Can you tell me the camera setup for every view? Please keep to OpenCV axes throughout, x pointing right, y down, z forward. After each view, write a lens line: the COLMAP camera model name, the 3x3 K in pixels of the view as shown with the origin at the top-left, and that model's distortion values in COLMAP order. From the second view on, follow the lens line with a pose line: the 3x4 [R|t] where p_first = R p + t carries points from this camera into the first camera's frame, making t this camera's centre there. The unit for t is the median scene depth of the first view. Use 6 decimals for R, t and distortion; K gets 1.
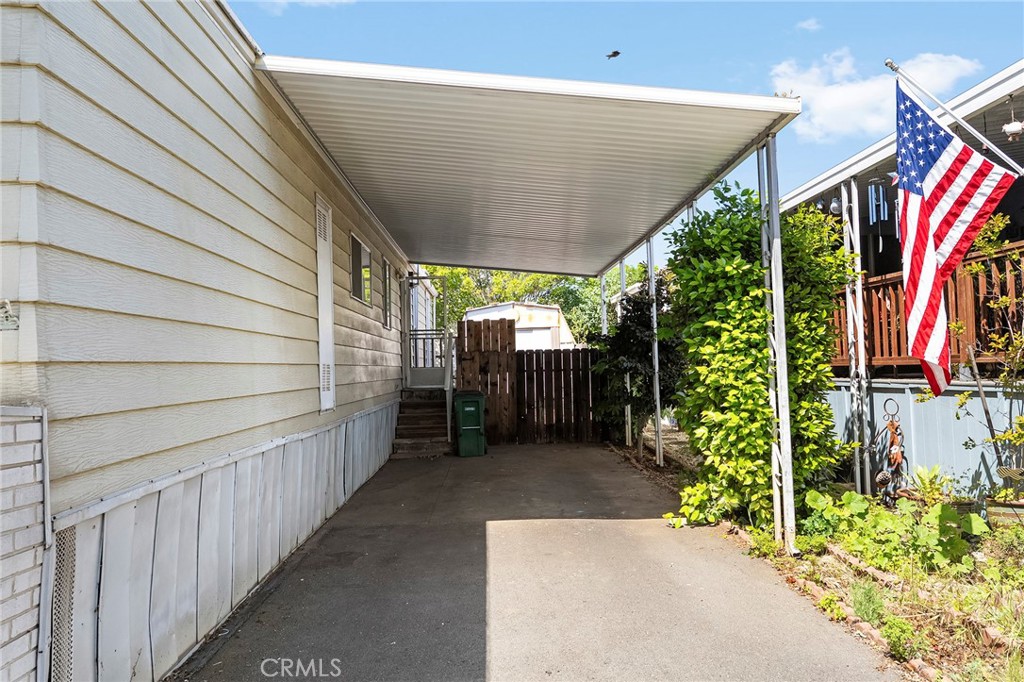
lens RADIAL K [[779.4, 0, 509.6], [0, 779.4, 335.1], [0, 0, 1]] dist [0.002241, -0.001345]
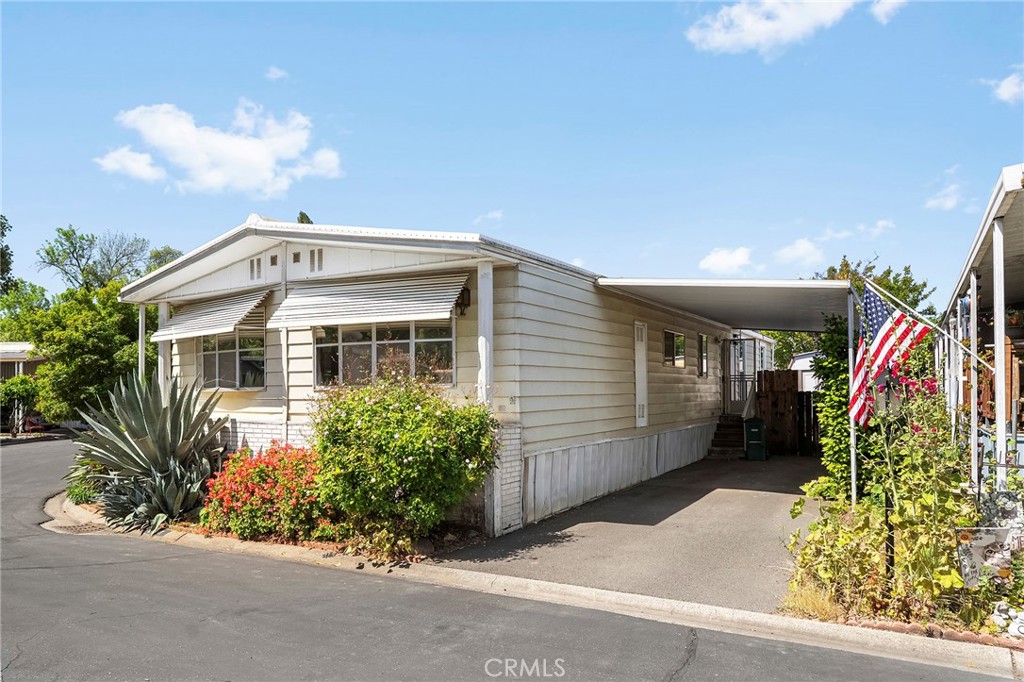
lens RADIAL K [[691.1, 0, 510.7], [0, 691.1, 344.5], [0, 0, 1]] dist [-0.000892, -0.000616]
pose [[0.852347, -0.016645, -0.522712, 0.505511], [0.007397, 0.999777, -0.019773, -0.103520], [0.522924, 0.012987, 0.852280, -0.853452]]
